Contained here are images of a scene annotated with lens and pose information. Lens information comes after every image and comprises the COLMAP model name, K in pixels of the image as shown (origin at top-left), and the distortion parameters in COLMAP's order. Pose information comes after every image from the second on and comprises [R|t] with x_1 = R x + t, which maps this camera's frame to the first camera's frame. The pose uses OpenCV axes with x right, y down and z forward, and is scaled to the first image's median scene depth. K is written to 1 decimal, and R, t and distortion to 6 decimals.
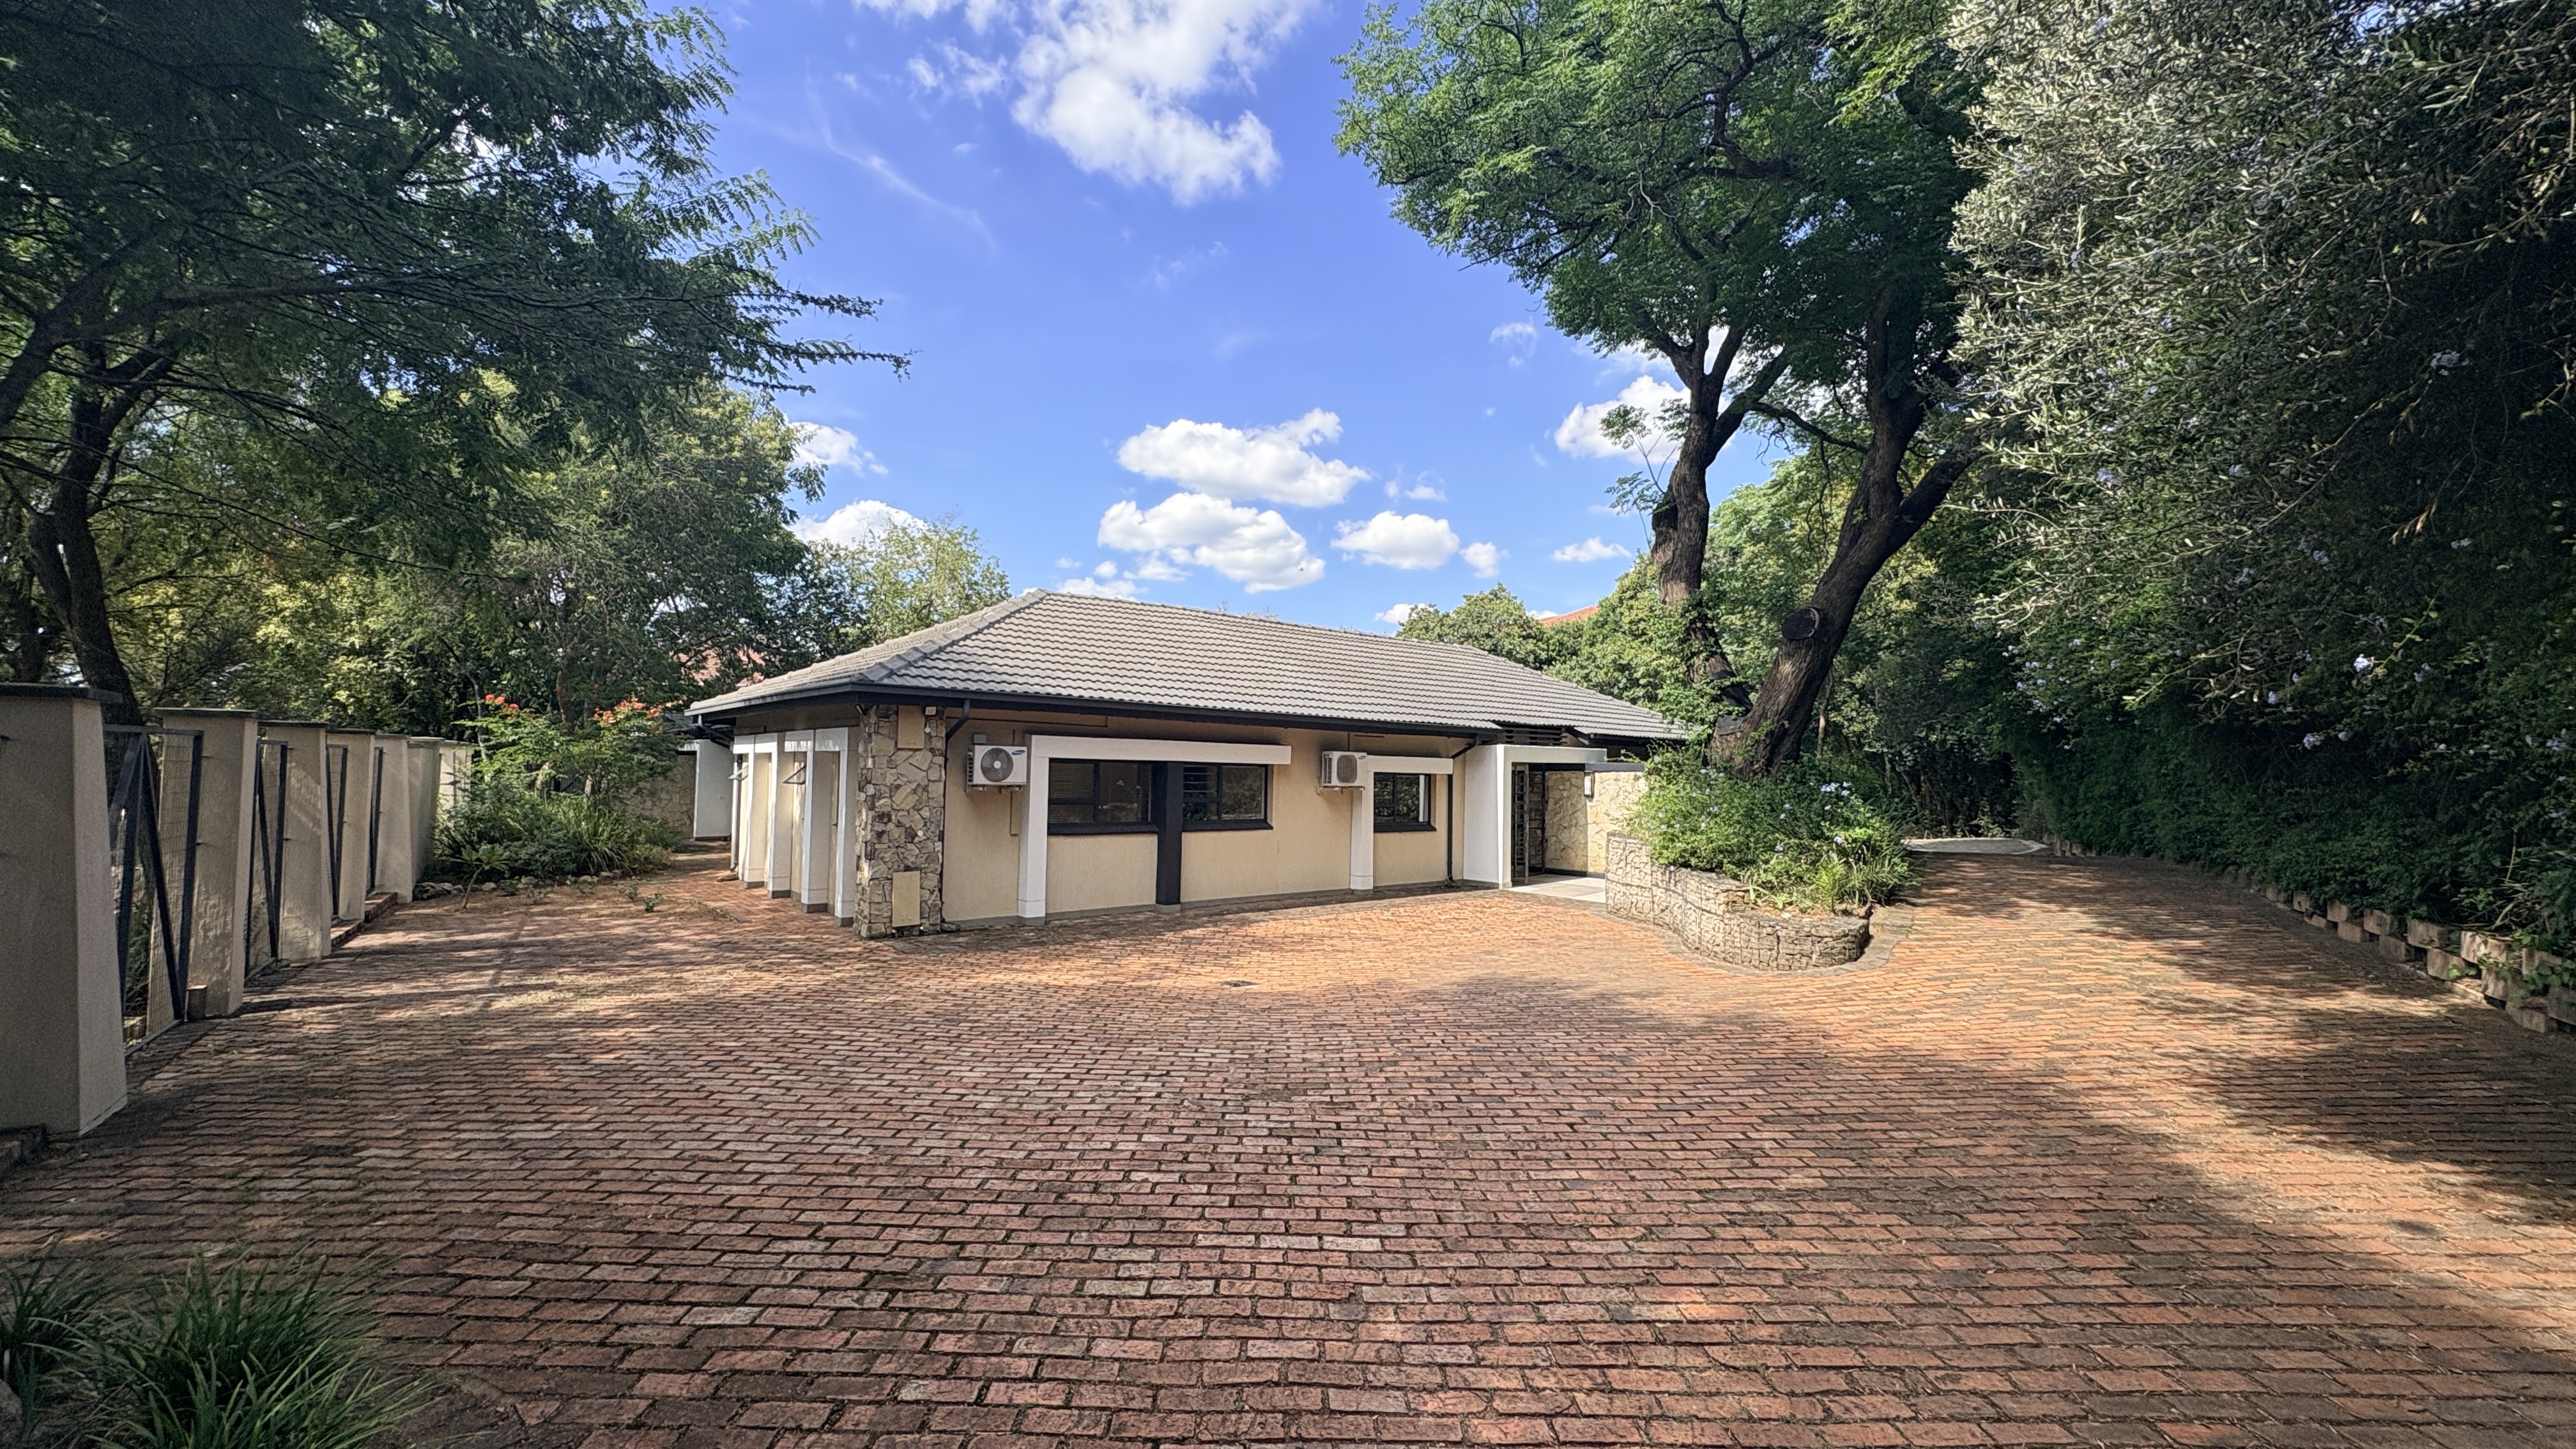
lens RADIAL K [[1035.4, 0, 1288.0], [0, 1035.4, 724.5], [0, 0, 1]] dist [-0.000390, -0.000119]
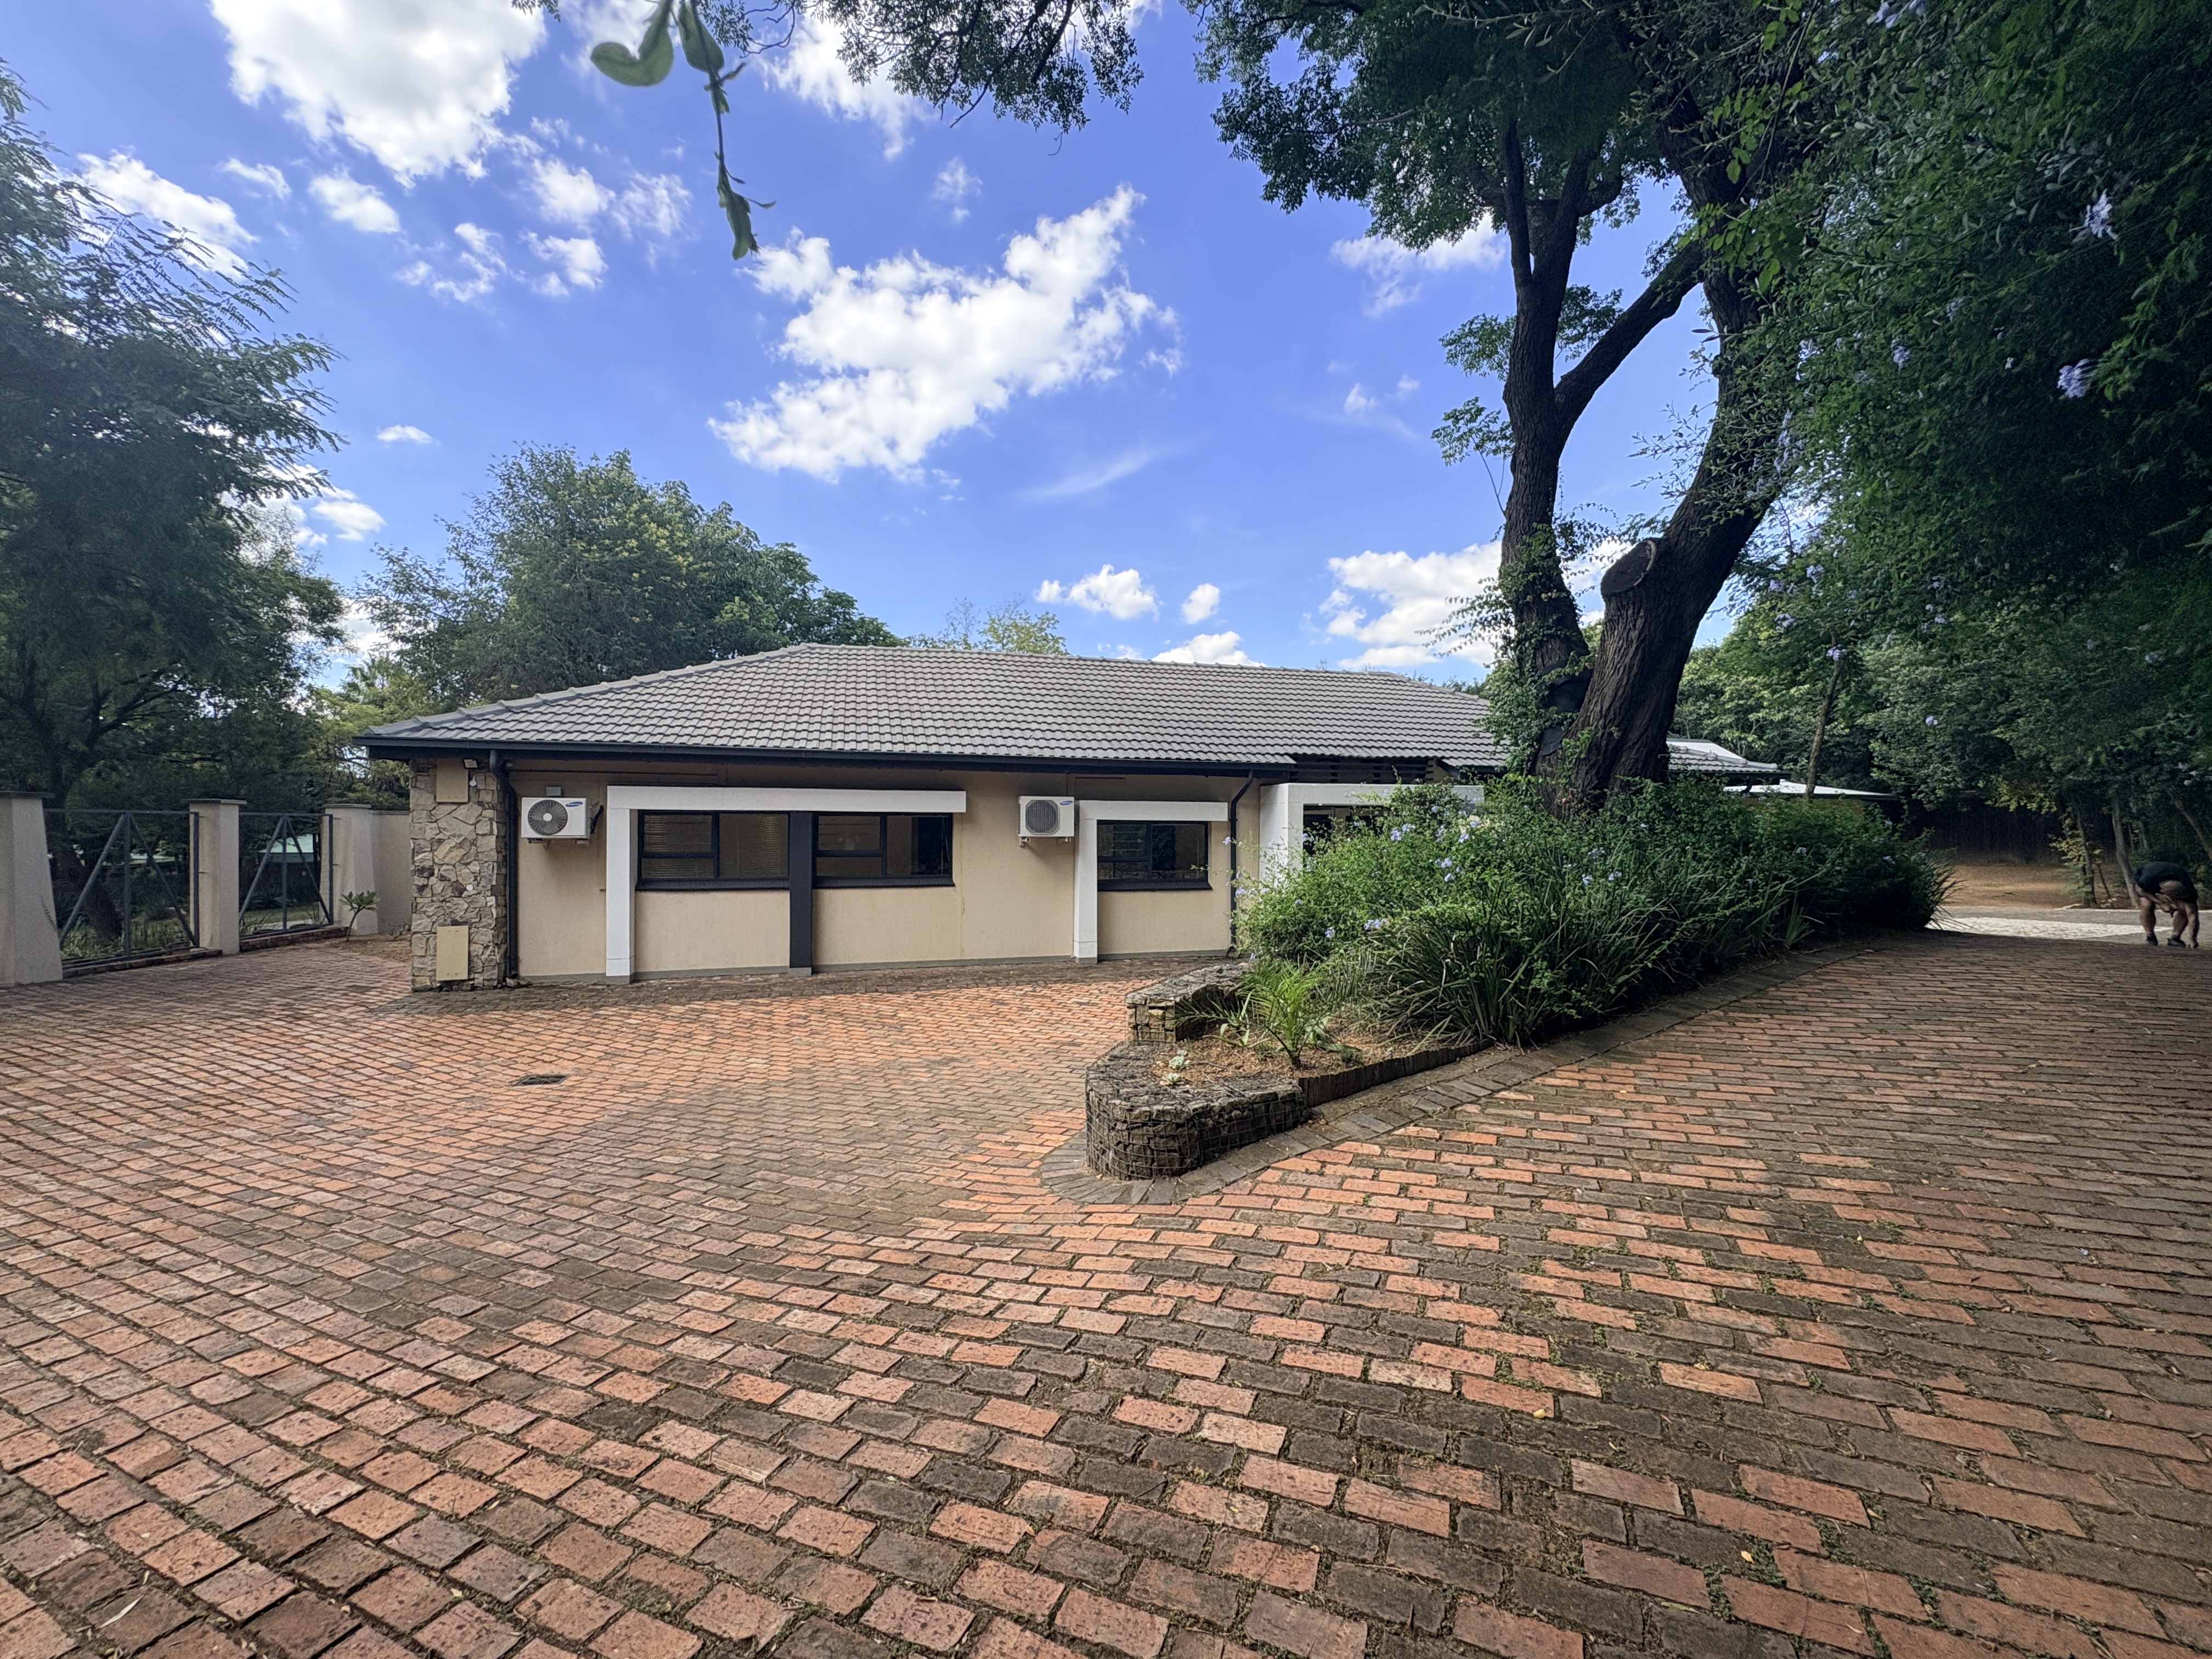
lens RADIAL K [[884.4, 0, 1106.0], [0, 884.4, 829.5], [0, 0, 1]] dist [0.000039, 0.000064]
pose [[0.910114, -0.019061, -0.413920, 0.440664], [0.035257, 0.998881, 0.031524, 0.035274], [0.412856, -0.043284, 0.909767, 0.385749]]
